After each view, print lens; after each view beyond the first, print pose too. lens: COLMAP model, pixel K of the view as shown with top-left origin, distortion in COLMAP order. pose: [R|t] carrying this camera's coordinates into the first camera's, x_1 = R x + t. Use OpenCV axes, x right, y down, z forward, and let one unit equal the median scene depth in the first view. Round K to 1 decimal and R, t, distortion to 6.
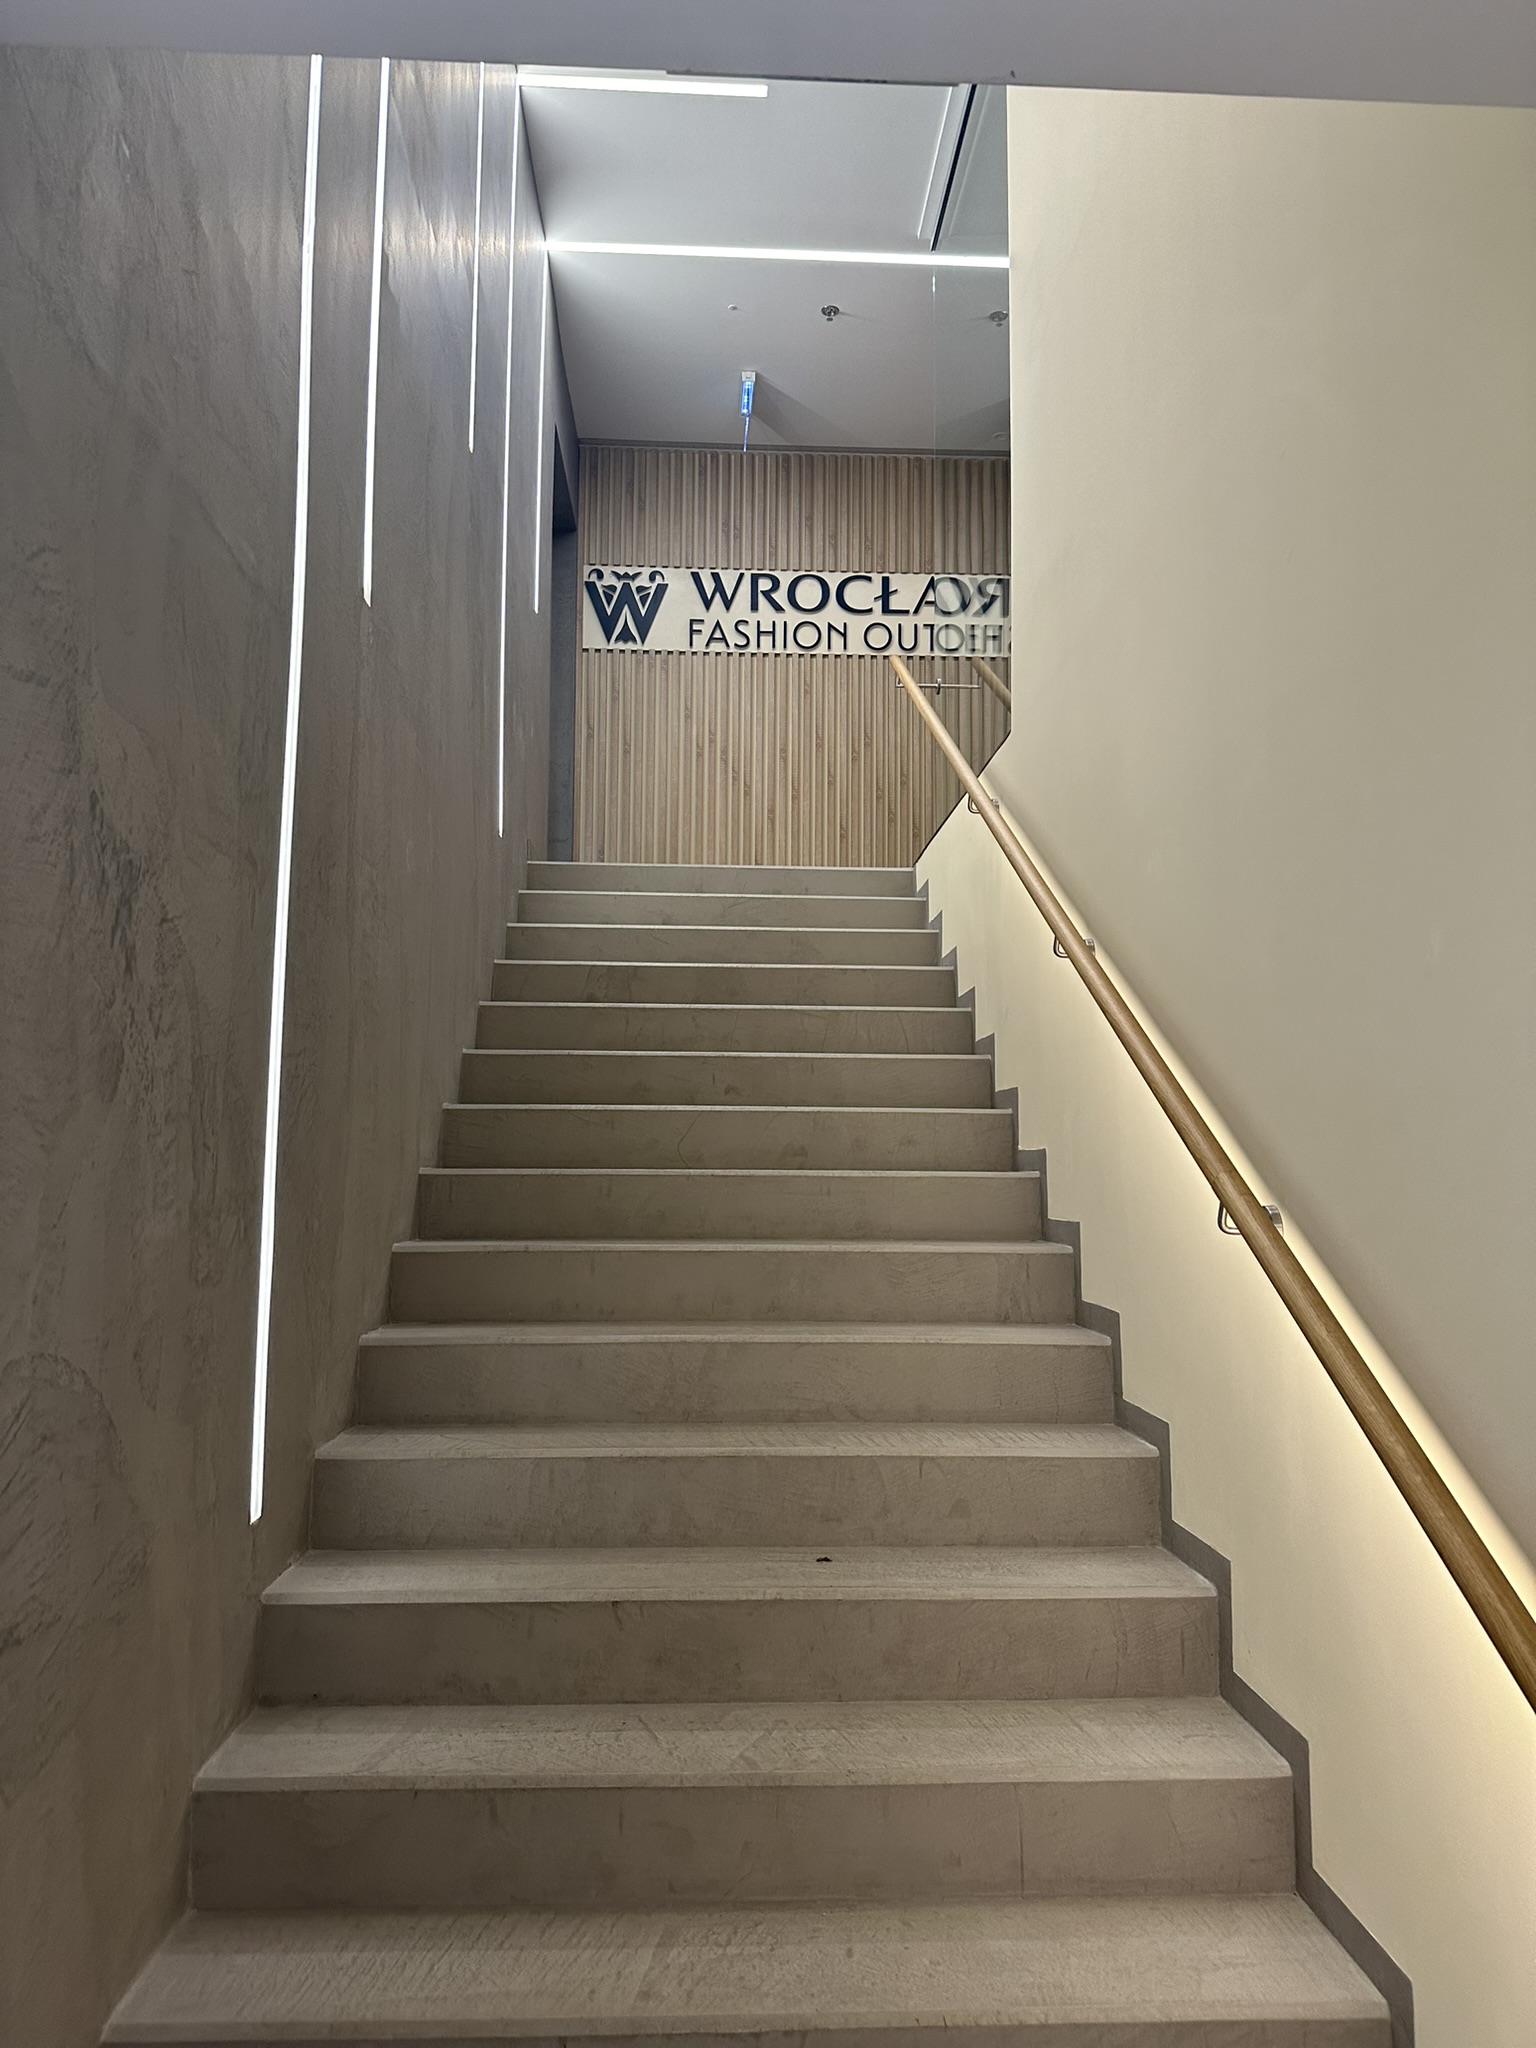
lens RADIAL K [[1431.6, 0, 768.0], [0, 1431.6, 1024.0], [0, 0, 1]] dist [0.142469, -0.207381]
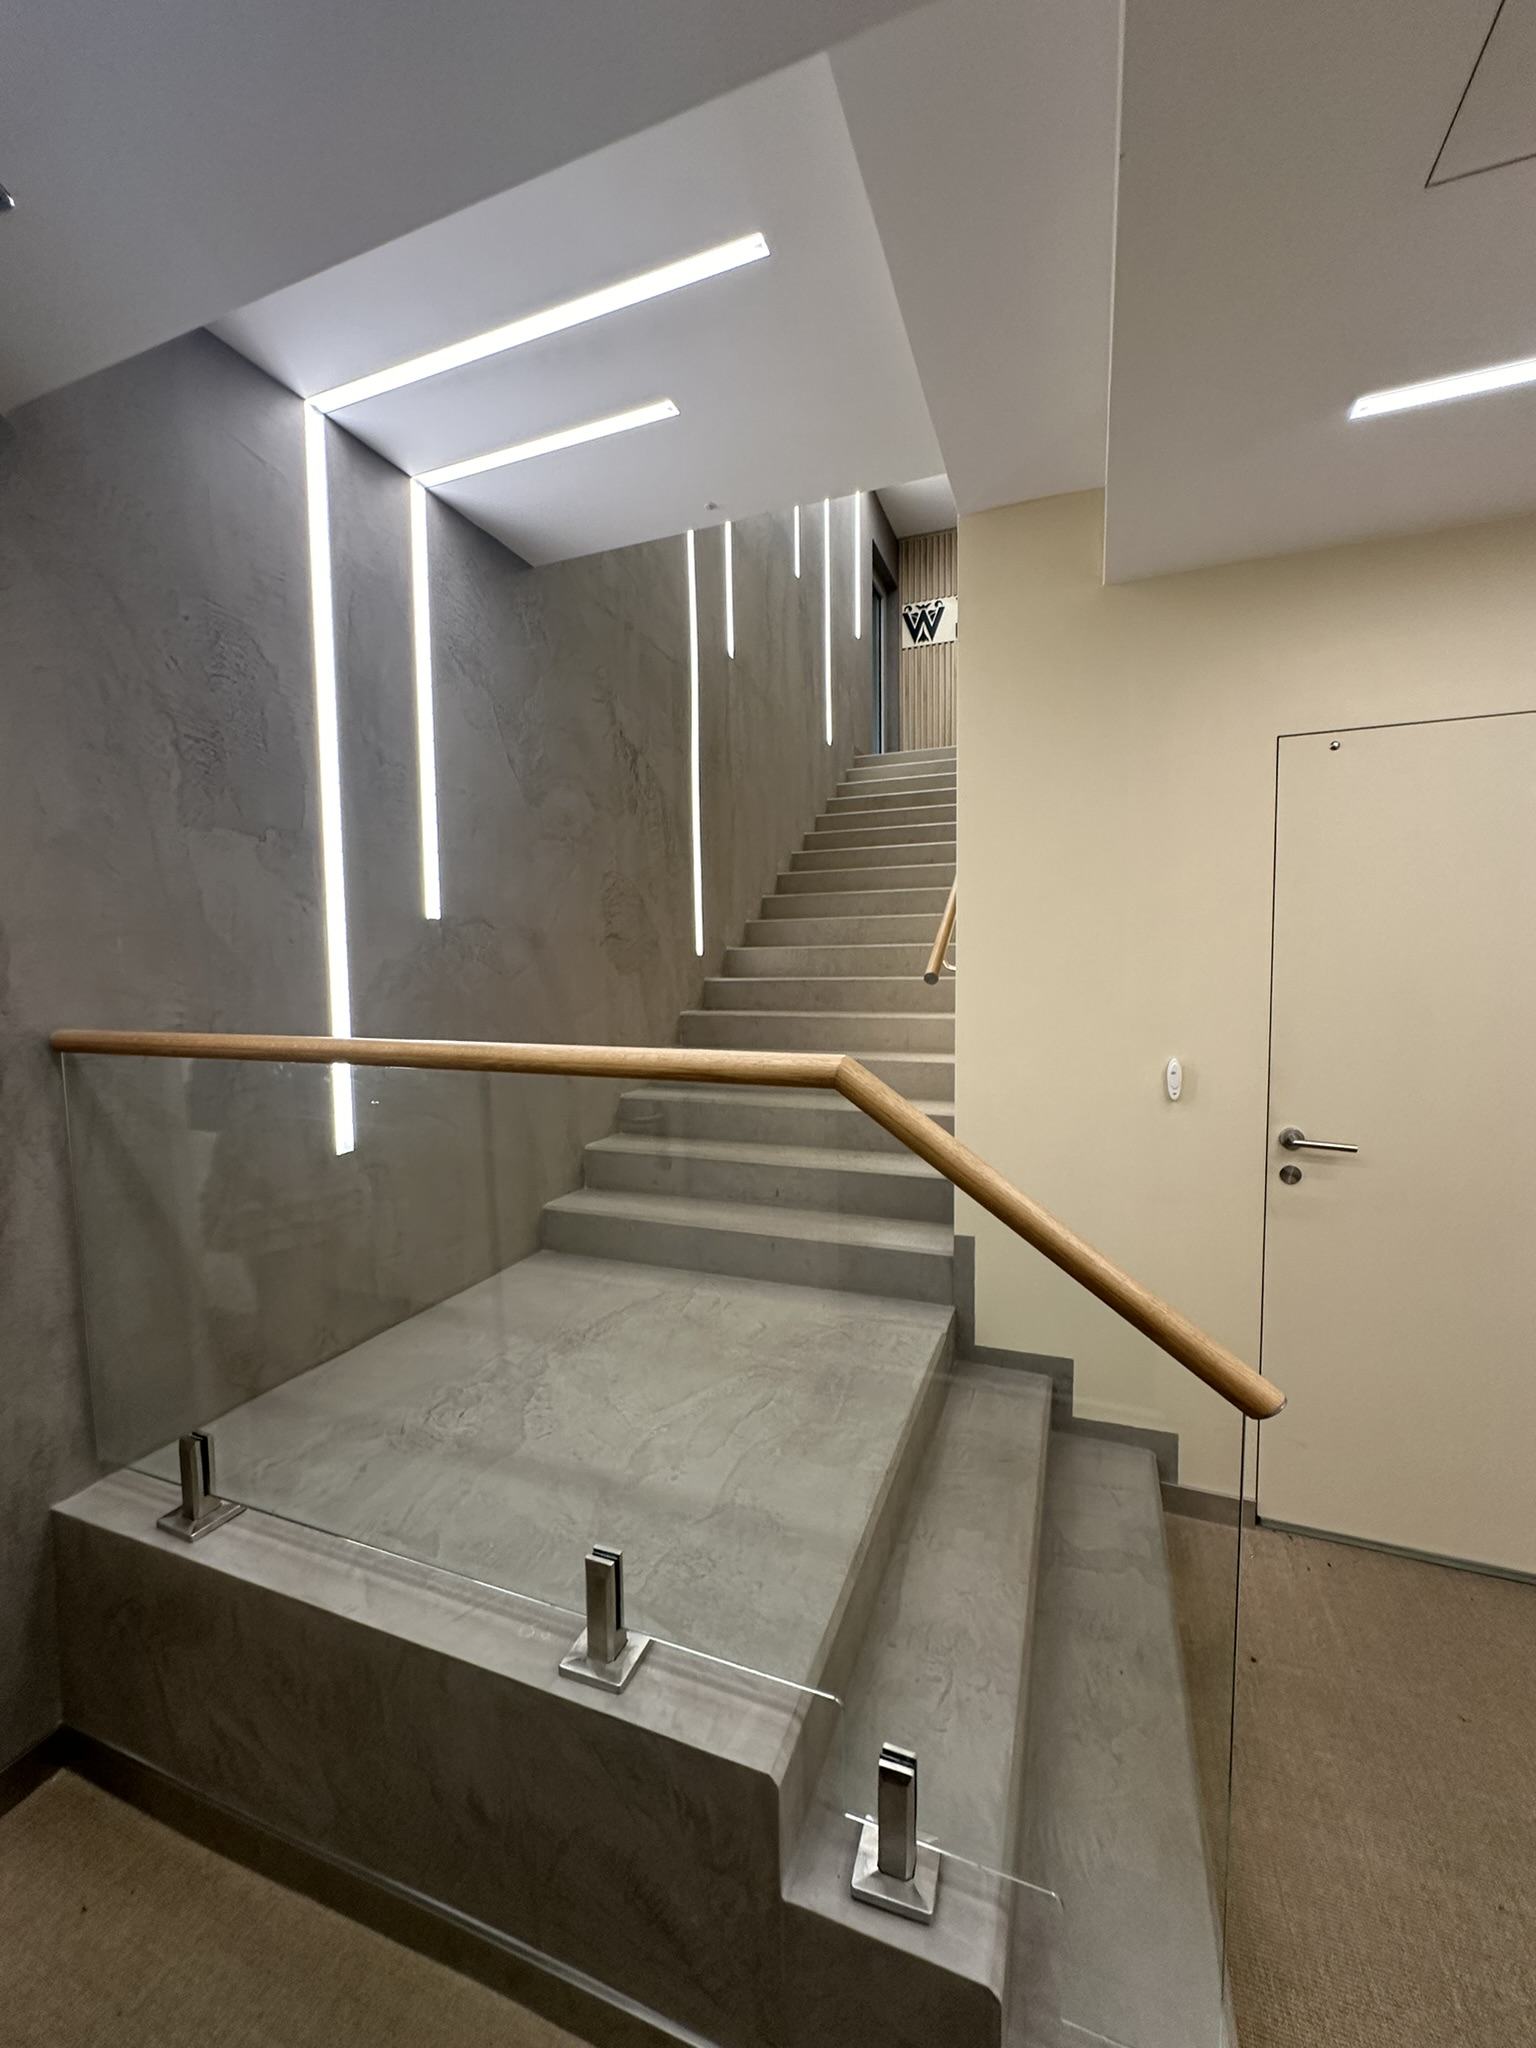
lens RADIAL K [[824.0, 0, 768.0], [0, 824.0, 1024.0], [0, 0, 1]] dist [-0.000285, 0.000038]
pose [[0.915180, 0.007986, -0.402967, 0.227565], [0.062243, 0.985009, 0.160880, 0.082070], [0.398211, -0.172315, 0.900964, -0.275142]]
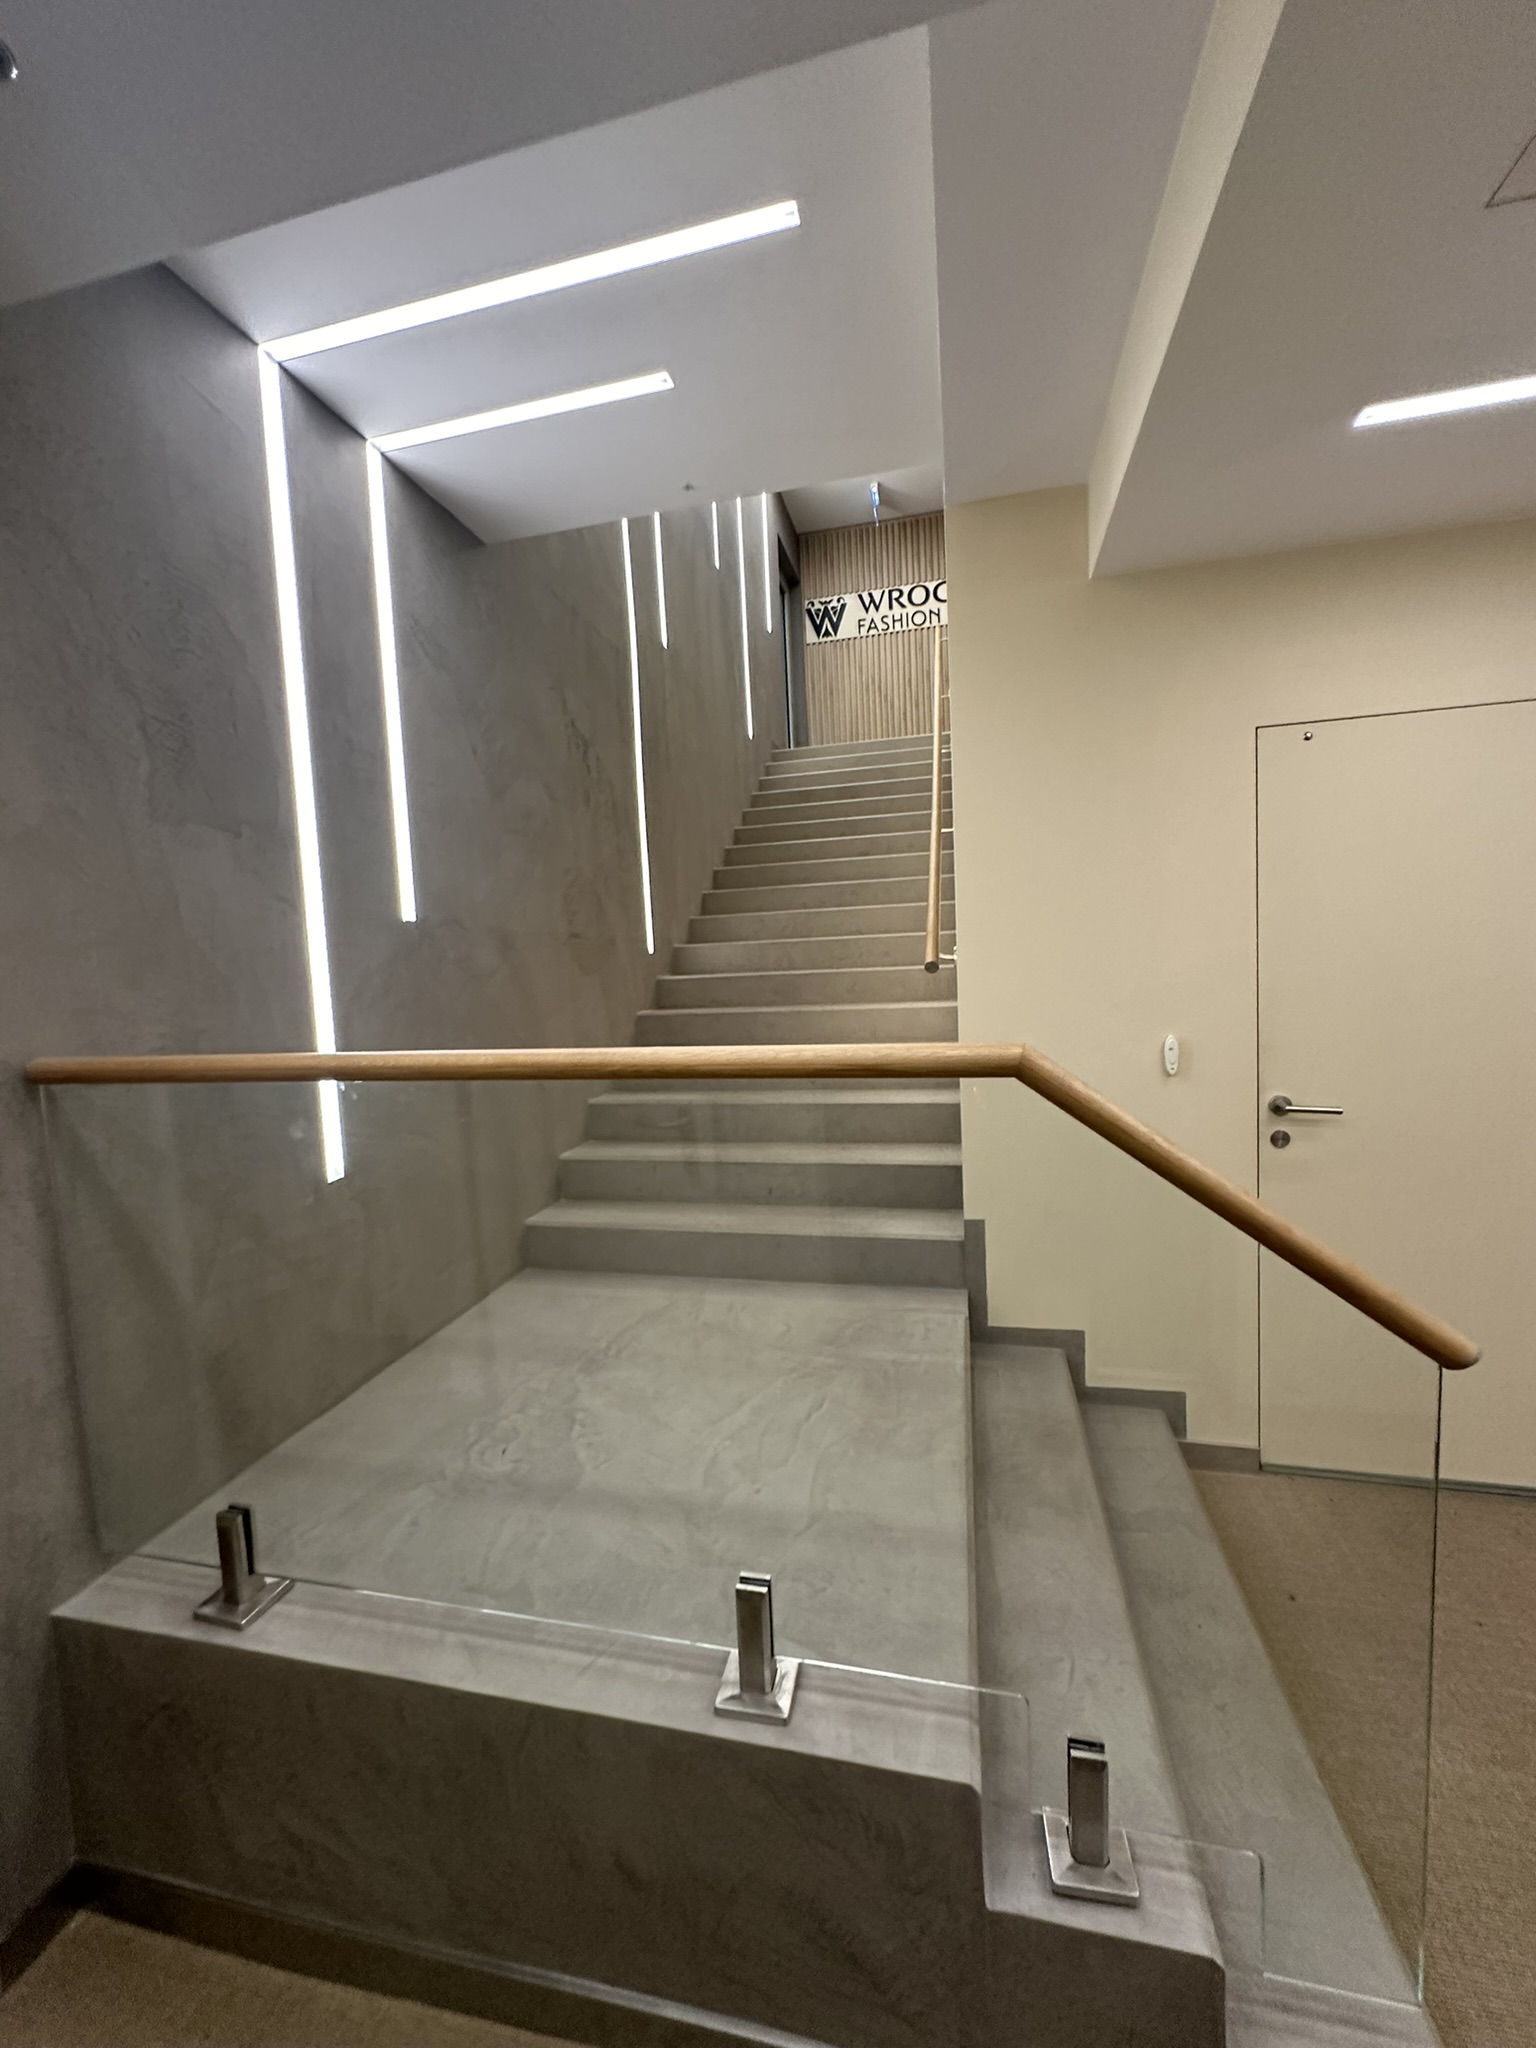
lens RADIAL K [[824.0, 0, 768.0], [0, 824.0, 1024.0], [0, 0, 1]] dist [-0.000285, 0.000038]
pose [[0.960912, -0.031398, -0.275068, 0.164510], [0.081993, 0.981251, 0.174425, 0.079777], [0.264434, -0.190161, 0.945470, -0.288233]]
